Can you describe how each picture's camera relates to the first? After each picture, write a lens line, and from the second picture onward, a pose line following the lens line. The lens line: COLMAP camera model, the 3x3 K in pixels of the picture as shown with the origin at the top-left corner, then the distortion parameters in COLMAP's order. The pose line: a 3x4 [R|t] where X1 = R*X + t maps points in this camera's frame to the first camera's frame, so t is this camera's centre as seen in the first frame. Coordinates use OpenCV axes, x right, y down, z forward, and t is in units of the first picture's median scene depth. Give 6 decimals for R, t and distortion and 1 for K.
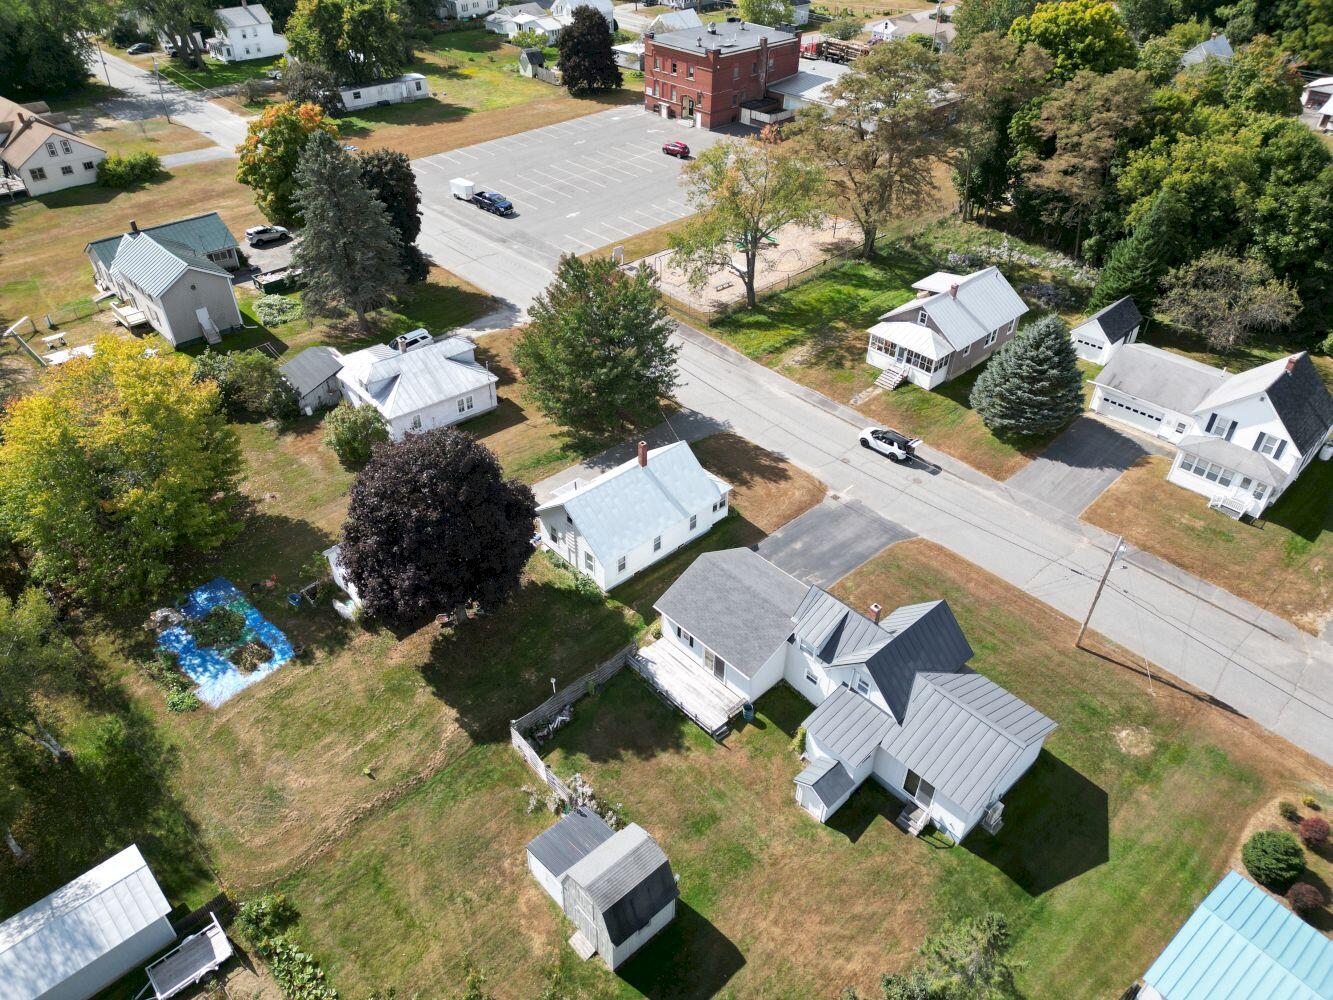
lens RADIAL K [[931.2, 0, 667.5], [0, 931.2, 495.6], [0, 0, 1]] dist [0.074262, -0.072331]
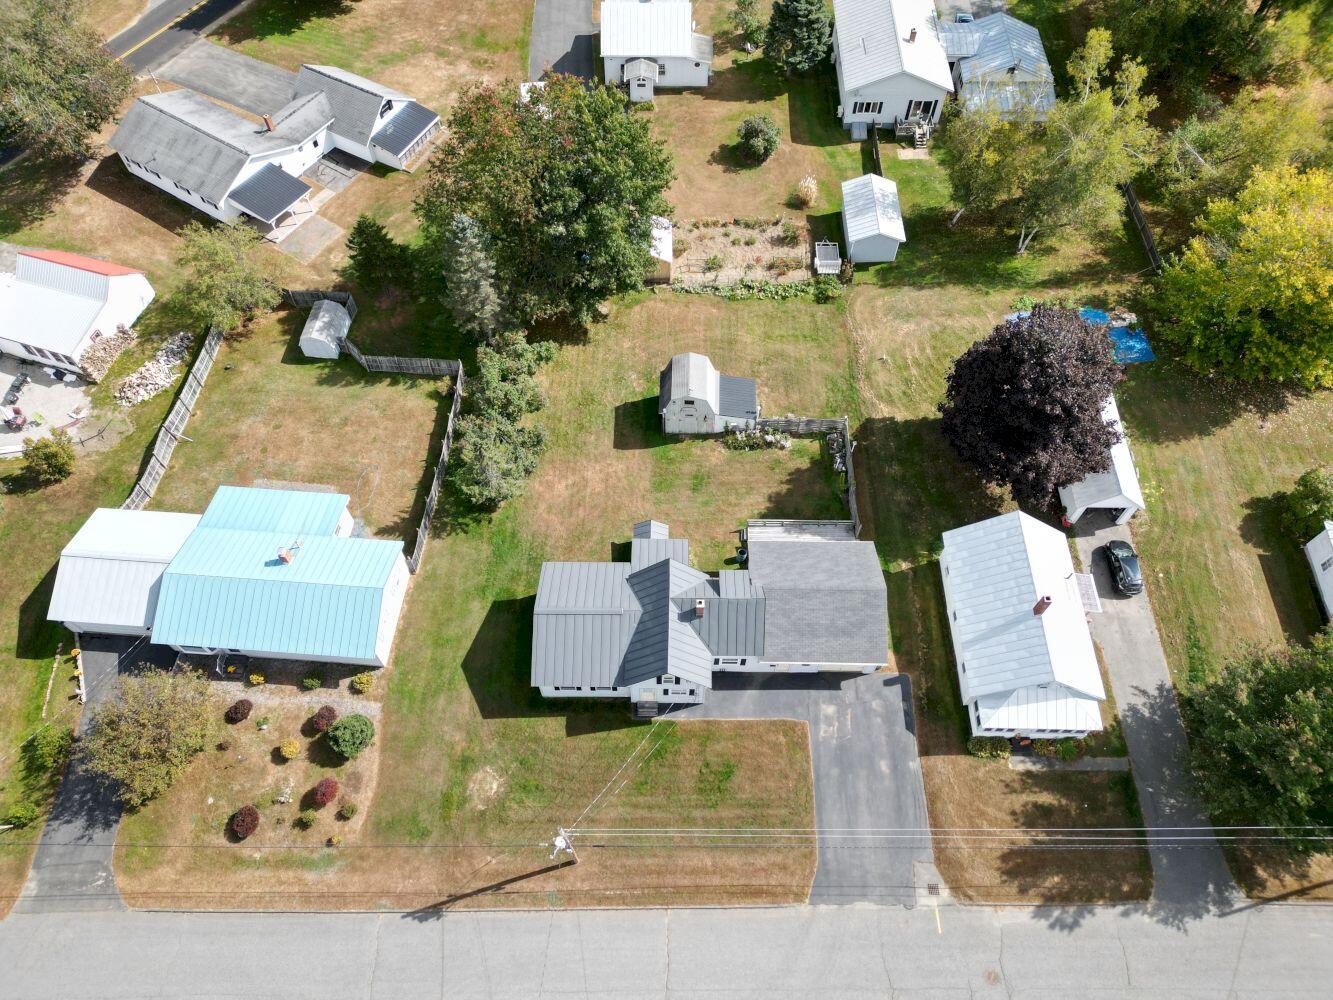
lens RADIAL K [[931.2, 0, 667.5], [0, 931.2, 495.6], [0, 0, 1]] dist [0.074262, -0.072331]
pose [[-0.688499, 0.612169, -0.388869, 0.567502], [-0.448607, 0.061821, 0.891588, -0.782490], [0.569843, 0.788307, 0.232060, 0.630263]]
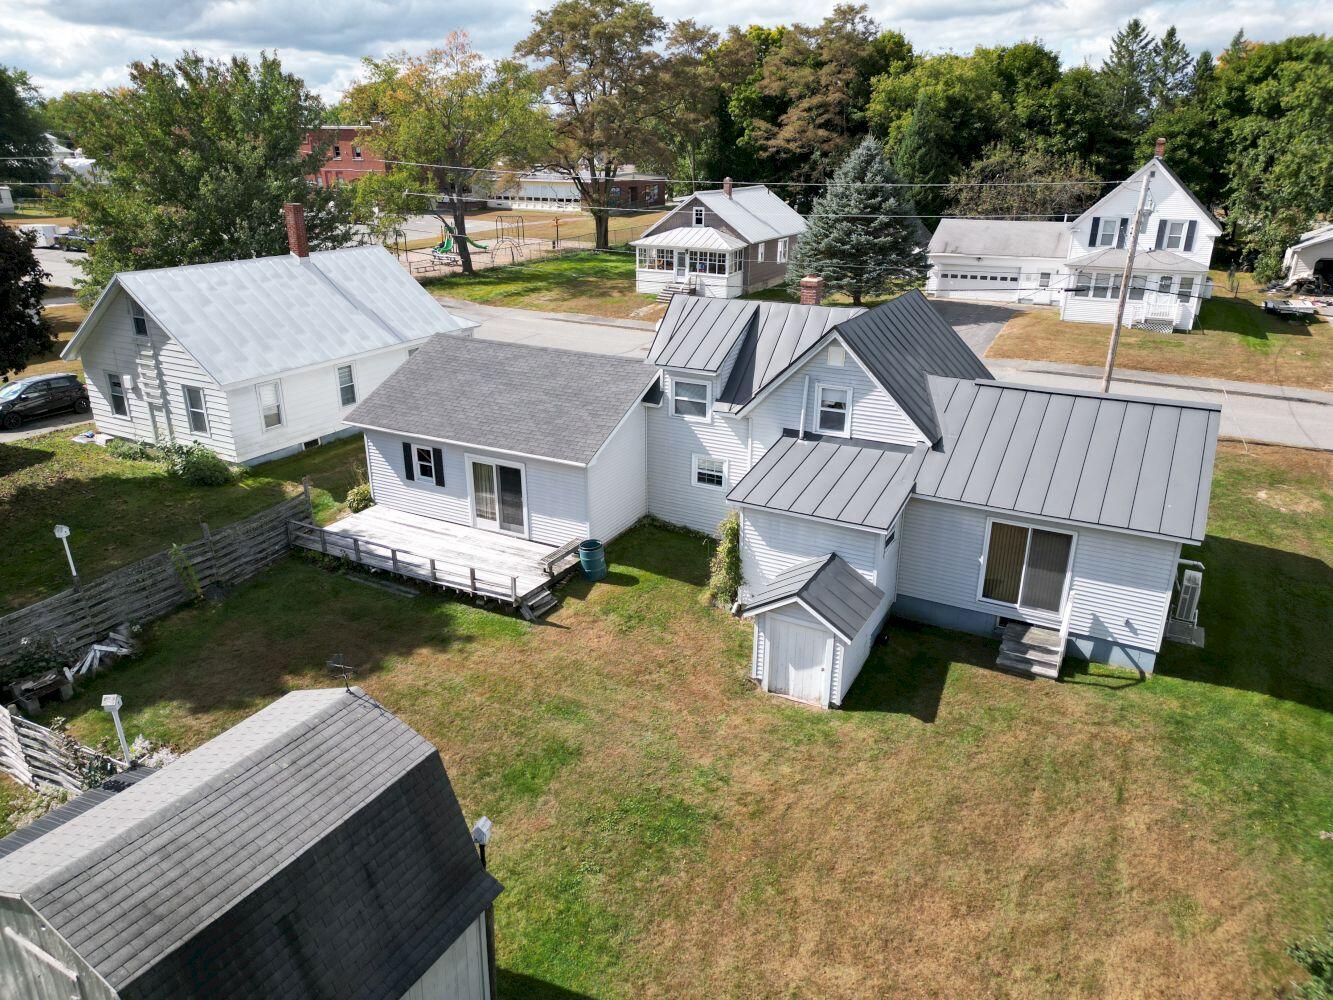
lens RADIAL K [[921.4, 0, 668.2], [0, 921.4, 506.2], [0, 0, 1]] dist [0.101844, -0.105283]
pose [[0.946512, -0.125498, 0.297262, -0.005687], [0.201177, 0.949805, -0.239579, 0.325564], [-0.252275, 0.286567, 0.924249, 0.595297]]
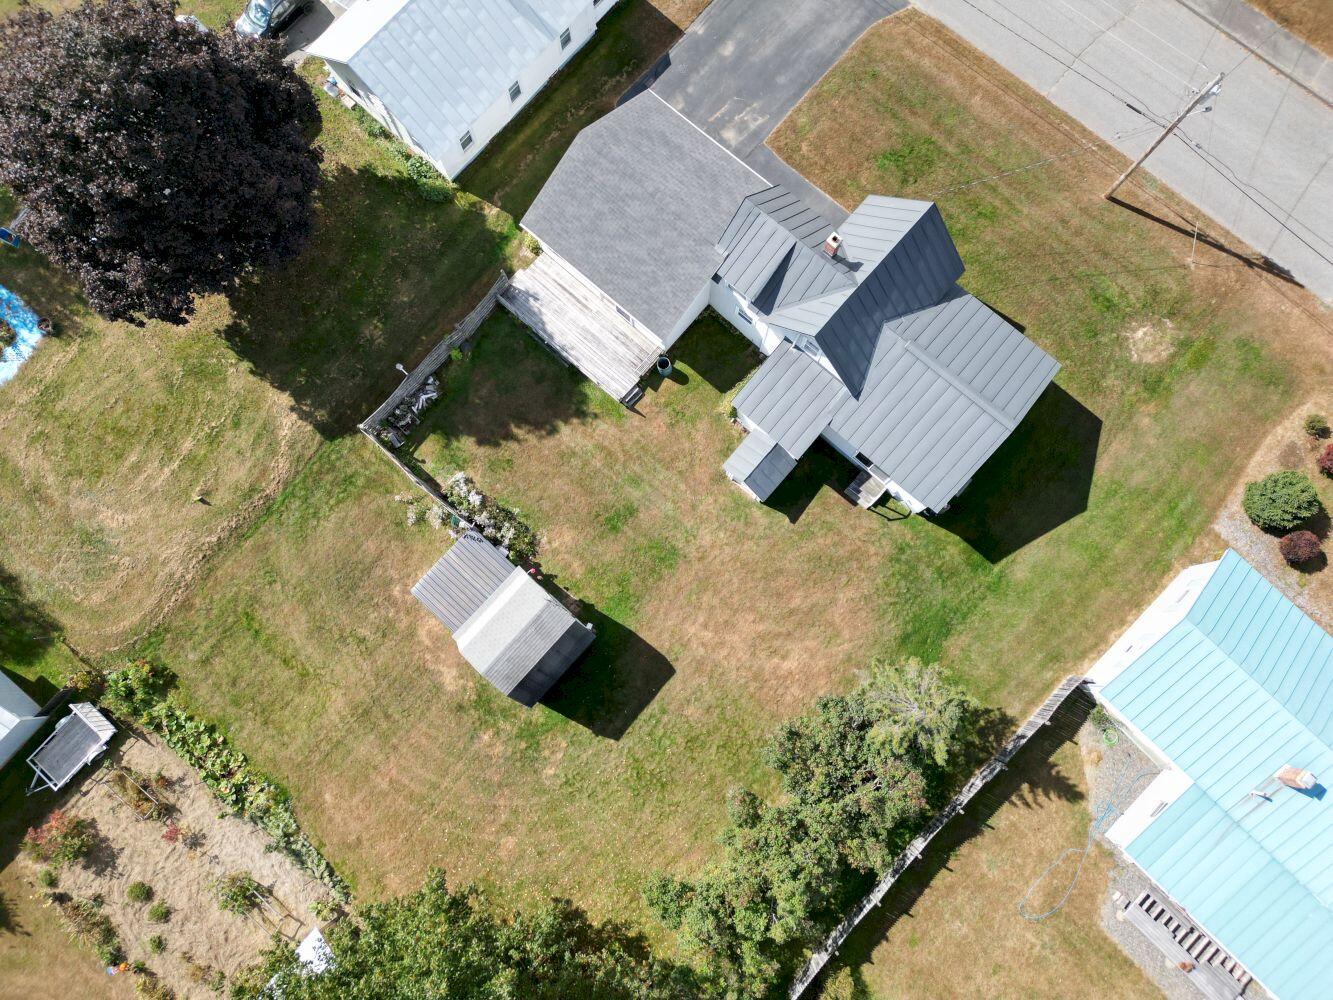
lens RADIAL K [[931.2, 0, 667.5], [0, 931.2, 495.6], [0, 0, 1]] dist [0.074262, -0.072331]
pose [[0.994243, -0.107151, -0.000167, 0.078984], [0.078941, 0.731431, 0.677330, -0.216740], [-0.072454, -0.673444, 0.735679, 0.366481]]
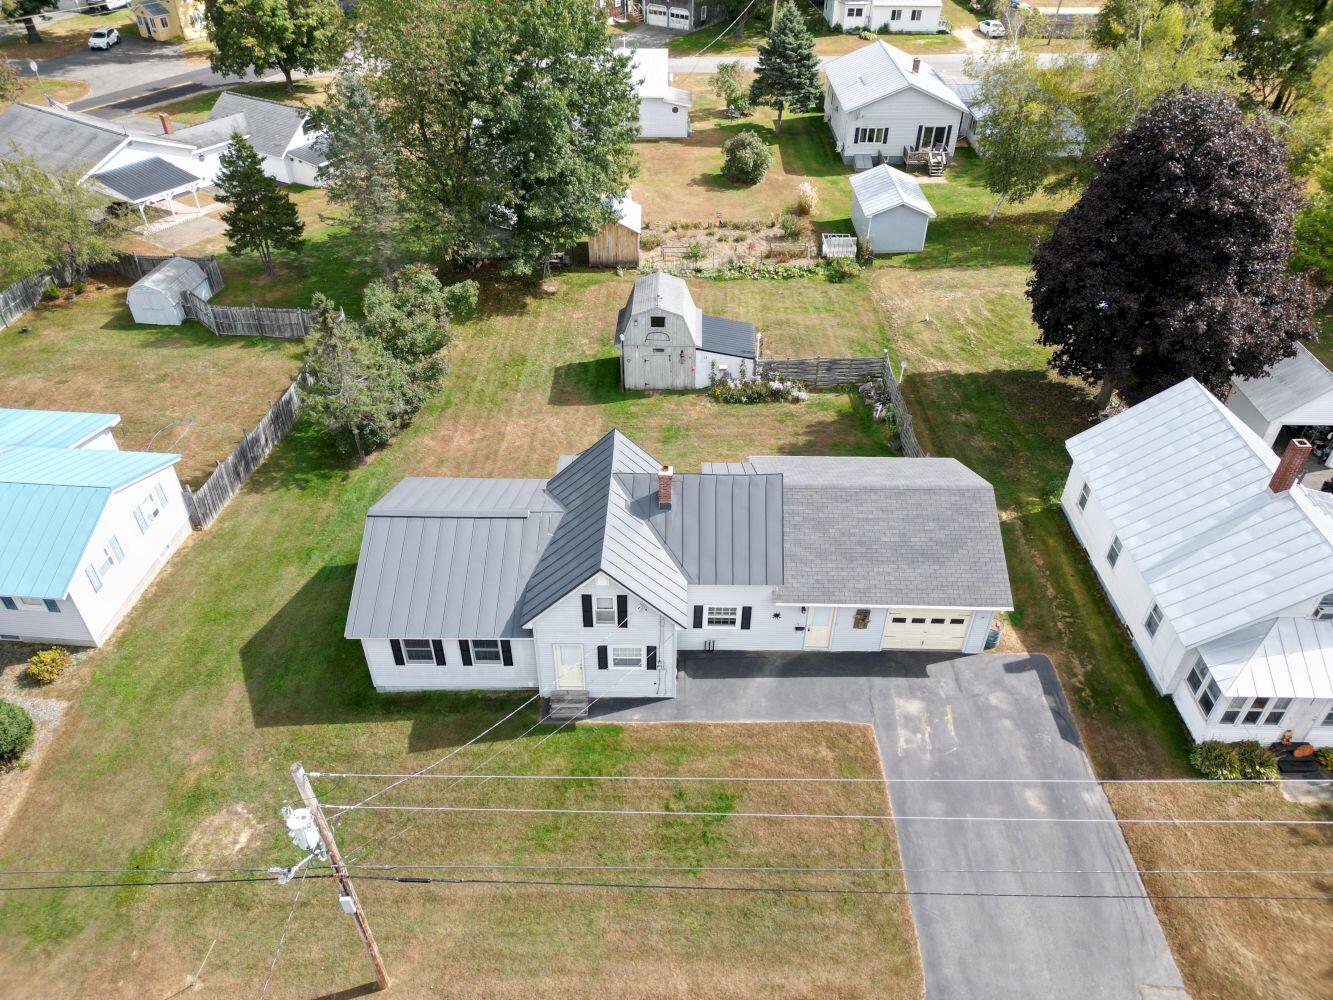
lens RADIAL K [[931.2, 0, 667.5], [0, 931.2, 495.6], [0, 0, 1]] dist [0.074262, -0.072331]
pose [[-0.686584, 0.432981, -0.584063, 0.552981], [-0.453482, 0.372886, 0.809512, -0.332398], [0.568292, 0.820660, -0.059668, 1.027425]]
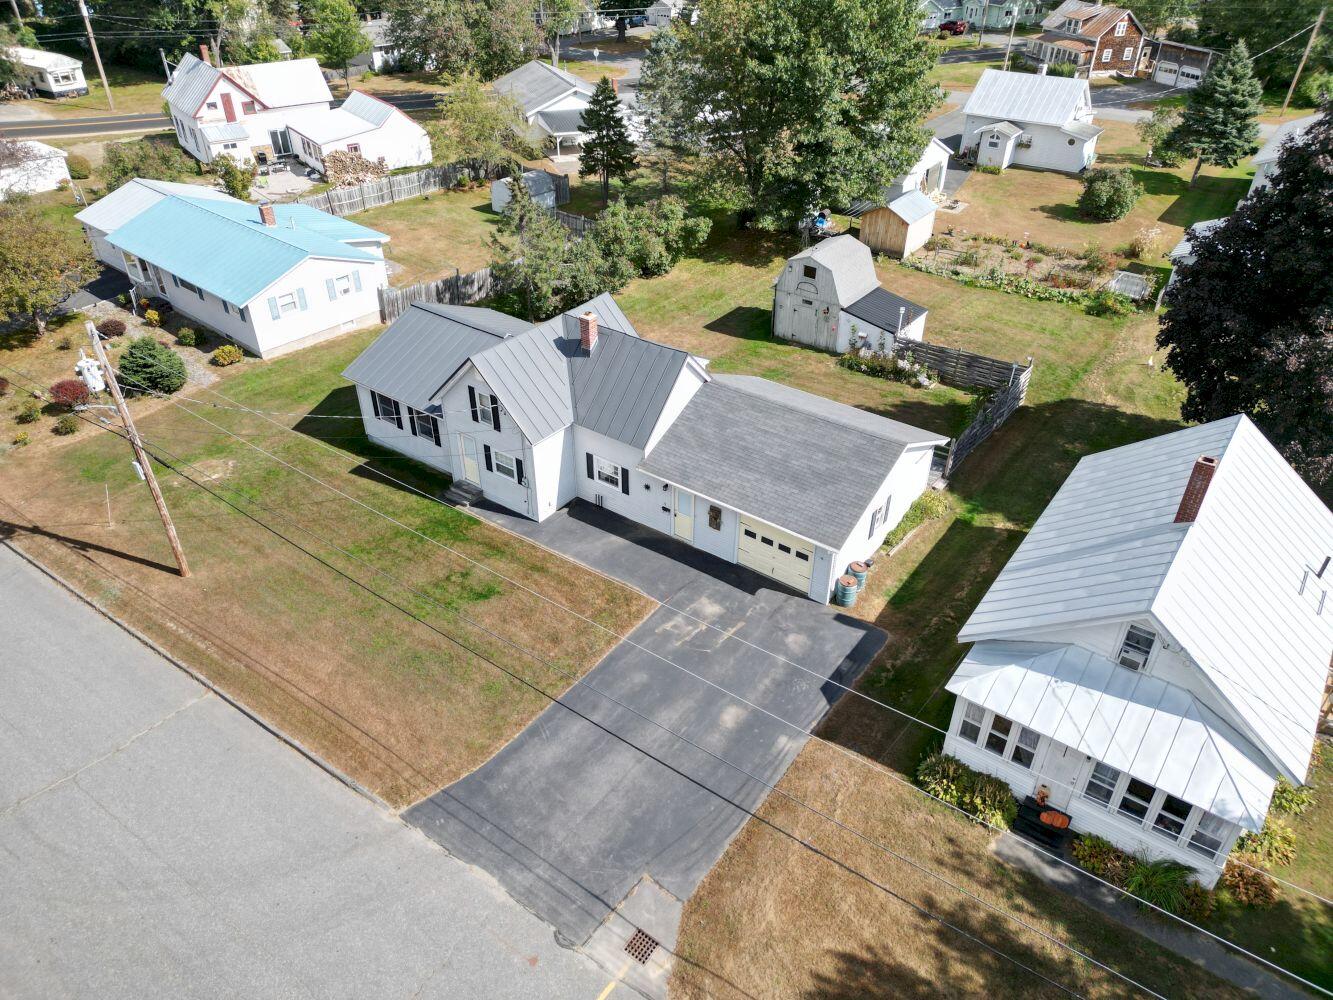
lens RADIAL K [[931.2, 0, 667.5], [0, 931.2, 495.6], [0, 0, 1]] dist [0.074262, -0.072331]
pose [[-0.982291, 0.088997, -0.164873, 0.280022], [-0.127740, 0.325626, 0.936830, -0.430723], [0.137062, 0.941301, -0.308491, 1.291432]]
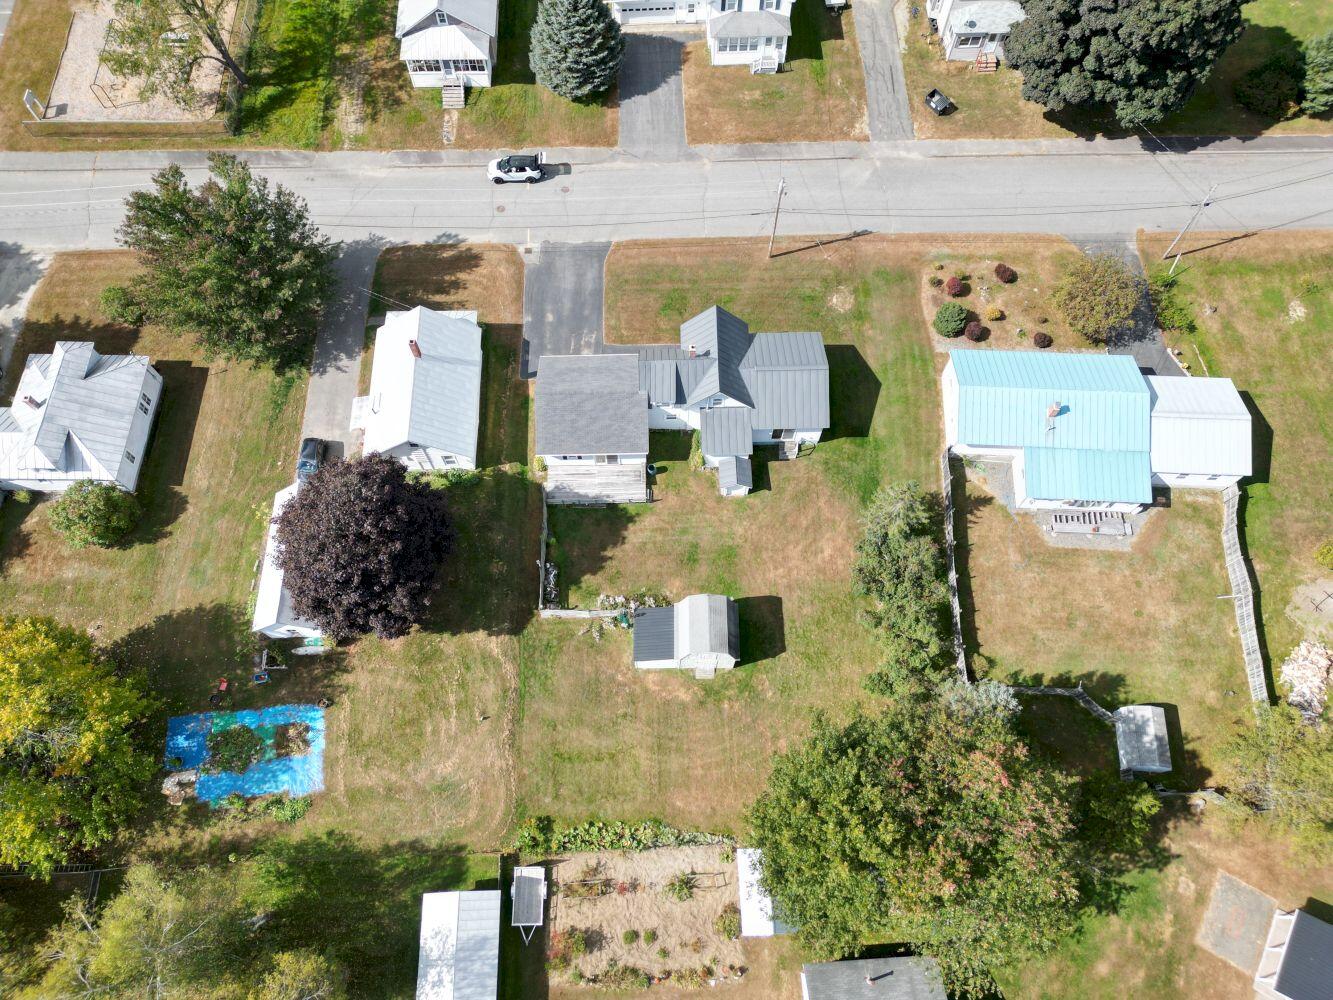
lens RADIAL K [[931.2, 0, 667.5], [0, 931.2, 495.6], [0, 0, 1]] dist [0.074262, -0.072331]
pose [[0.665423, -0.688136, 0.289276, -0.301878], [0.457253, 0.682070, 0.570701, -0.475595], [-0.590027, -0.247485, 0.768518, -0.008776]]
